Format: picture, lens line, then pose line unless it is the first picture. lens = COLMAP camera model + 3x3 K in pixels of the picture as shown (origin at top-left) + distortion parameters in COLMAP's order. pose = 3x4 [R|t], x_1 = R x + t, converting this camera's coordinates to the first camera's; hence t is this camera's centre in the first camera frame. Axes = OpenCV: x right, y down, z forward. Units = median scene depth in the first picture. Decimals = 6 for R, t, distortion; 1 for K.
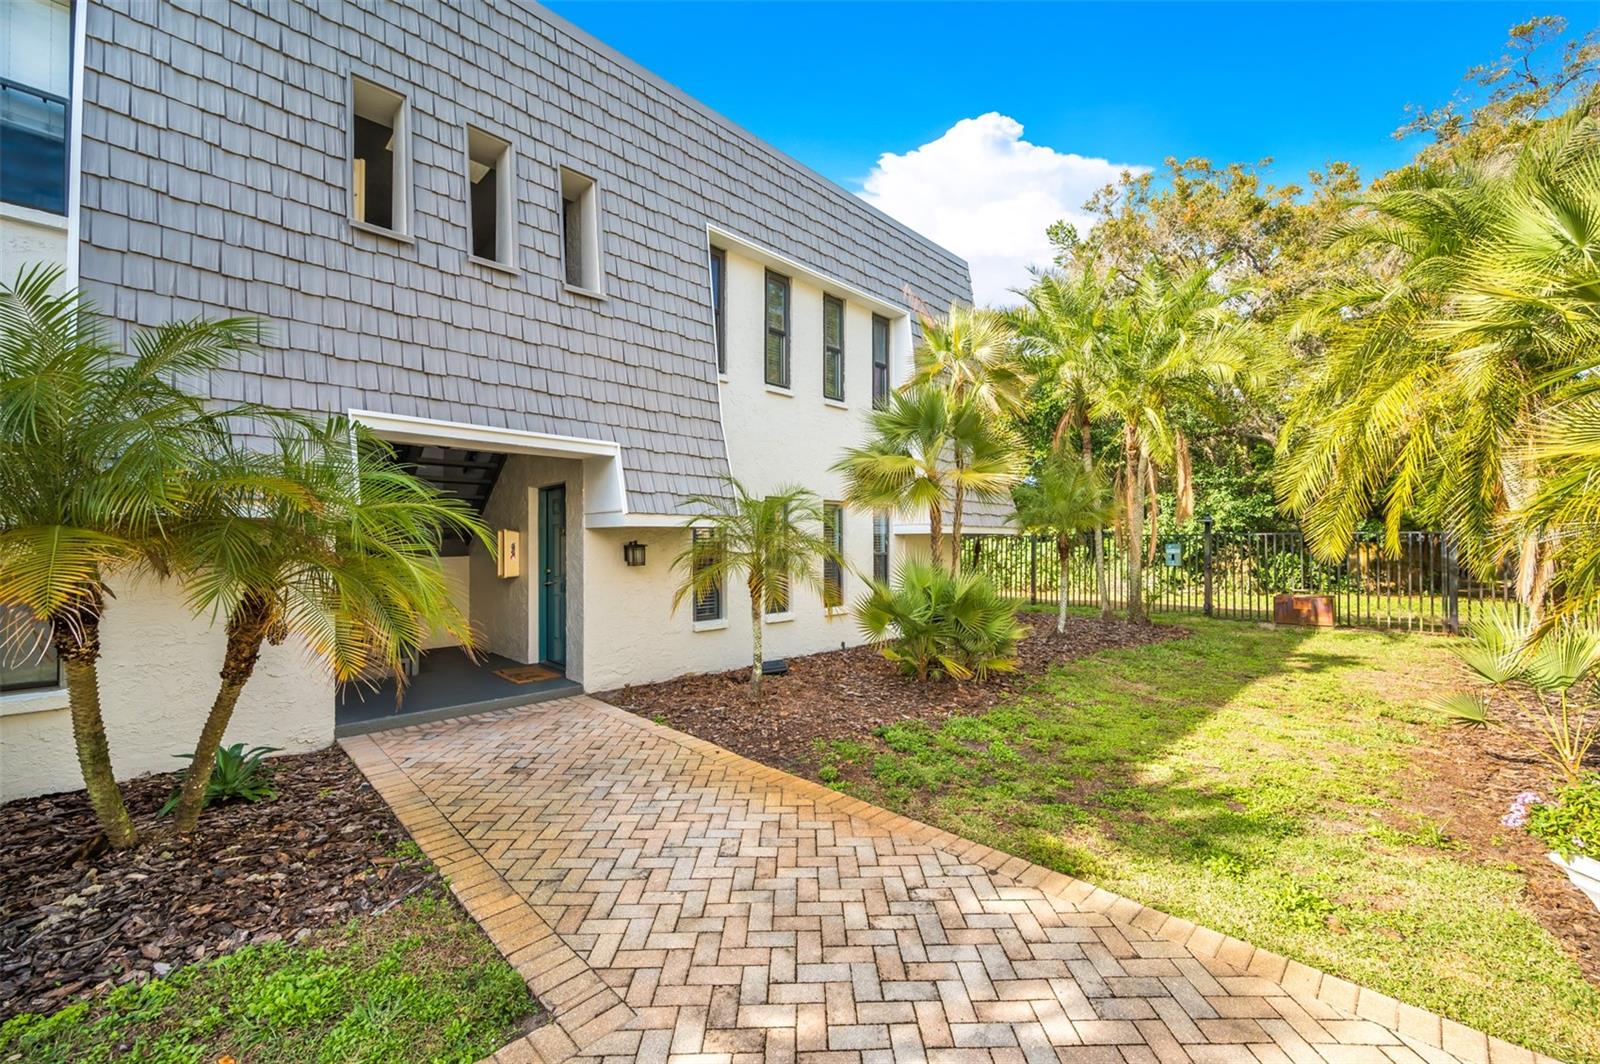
lens RADIAL K [[633.3, 0, 800.2], [0, 633.3, 548.2], [0, 0, 1]] dist [0.000579, 0.000221]
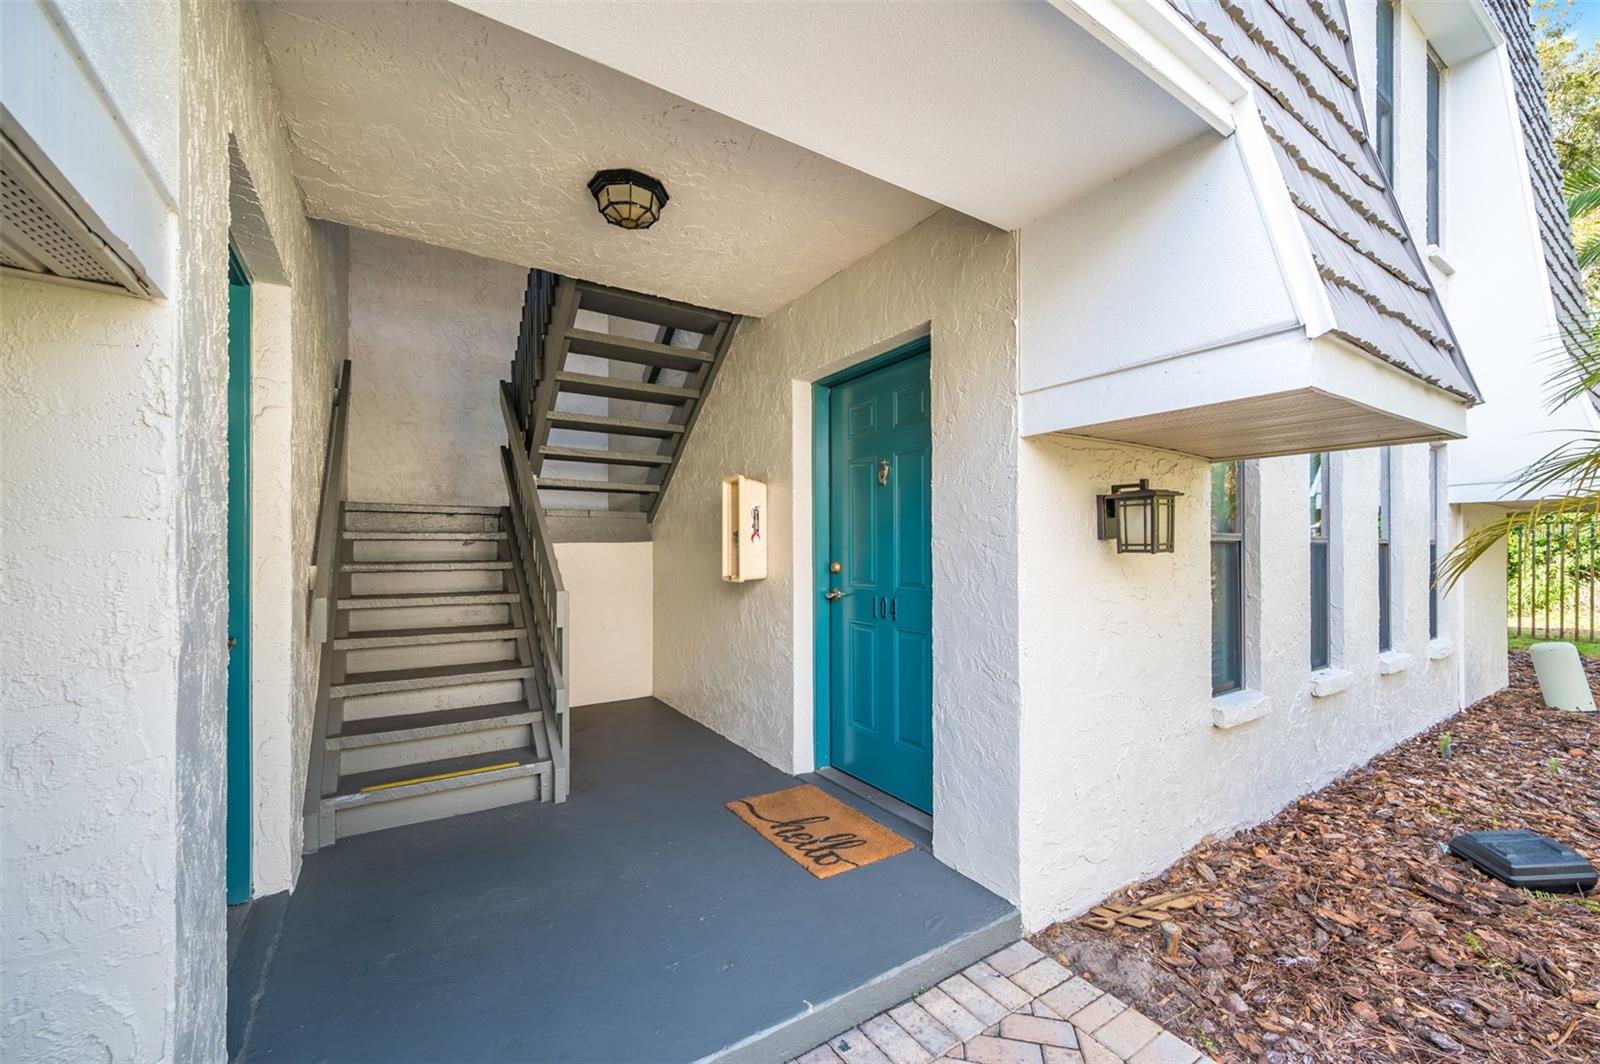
lens RADIAL K [[633.3, 0, 800.2], [0, 633.3, 548.2], [0, 0, 1]] dist [0.000579, 0.000221]
pose [[0.978639, 0.007134, -0.205463, -0.331451], [-0.007744, 0.999968, -0.002164, 0.024029], [0.205441, 0.003709, 0.978662, 0.558696]]
